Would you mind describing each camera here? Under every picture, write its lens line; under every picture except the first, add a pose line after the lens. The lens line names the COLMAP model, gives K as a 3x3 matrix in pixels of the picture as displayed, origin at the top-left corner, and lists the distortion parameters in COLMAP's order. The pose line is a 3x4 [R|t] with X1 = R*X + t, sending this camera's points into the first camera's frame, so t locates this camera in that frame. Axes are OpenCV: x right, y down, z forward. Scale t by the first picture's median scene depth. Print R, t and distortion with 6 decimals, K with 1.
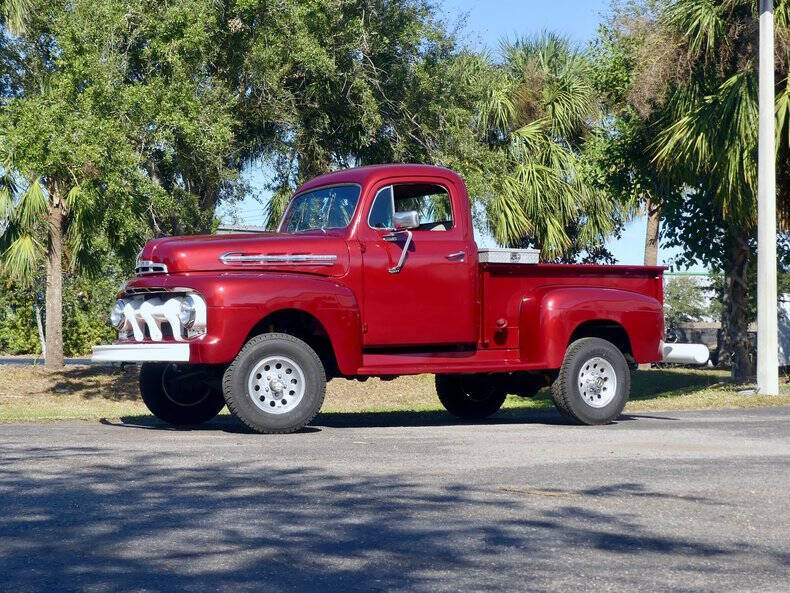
lens RADIAL K [[1557.2, 0, 395.1], [0, 1557.2, 297.5], [0, 0, 1]] dist [-0.050407, -0.096004]
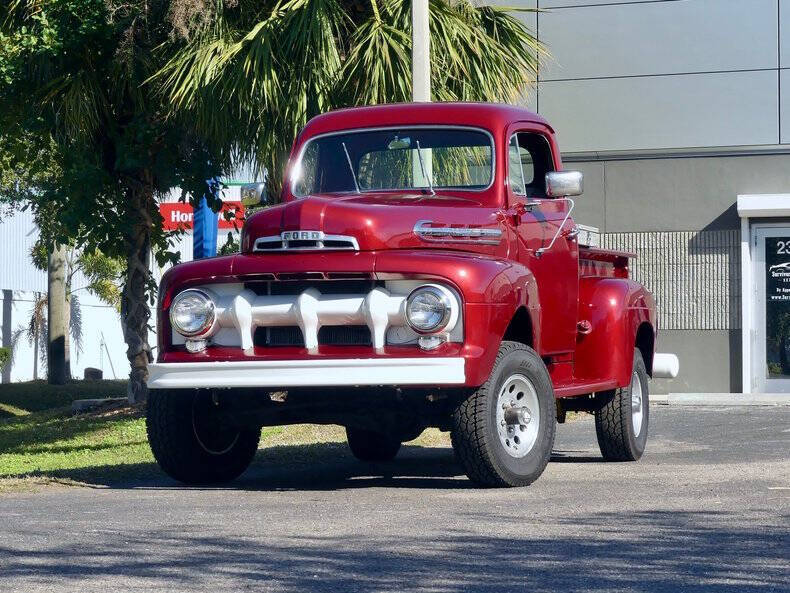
lens RADIAL K [[2187.0, 0, 394.9], [0, 2187.0, 296.9], [0, 0, 1]] dist [0.067767, -0.321787]
pose [[0.779921, 0.007723, 0.625831, -0.639481], [-0.009197, 0.999957, -0.000878, 0.004033], [-0.625811, -0.005071, 0.779958, 0.241842]]
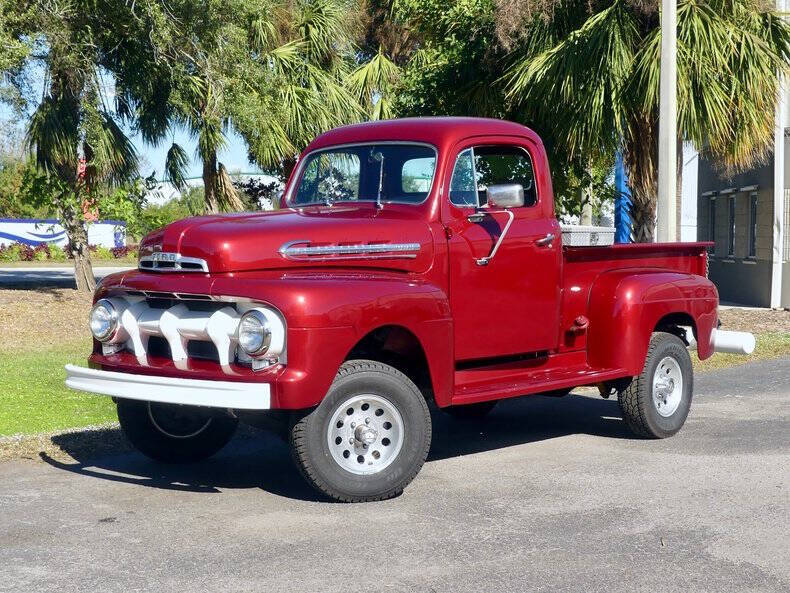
lens RADIAL K [[1343.6, 0, 406.0], [0, 1343.6, 295.6], [0, 0, 1]] dist [-0.024578, -0.058335]
pose [[0.961897, -0.007583, 0.273305, -0.202257], [-0.013989, 0.996941, 0.076894, -0.047581], [-0.273052, -0.077787, 0.958849, 0.358847]]
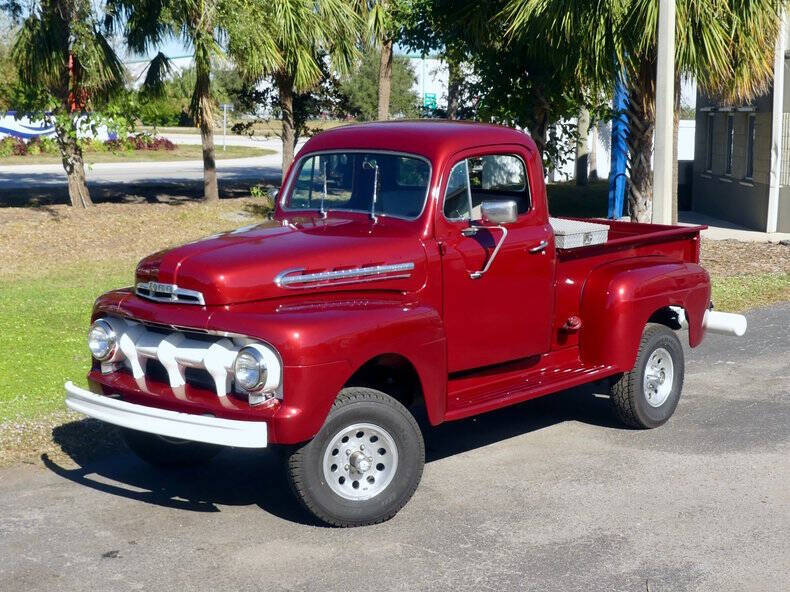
lens RADIAL K [[1347.5, 0, 396.7], [0, 1347.5, 298.6], [0, 0, 1]] dist [-0.017902, -0.039498]
pose [[0.962946, -0.033336, 0.267626, -0.202405], [-0.013321, 0.985241, 0.170655, -0.111229], [-0.269365, -0.167896, 0.948290, 0.358434]]
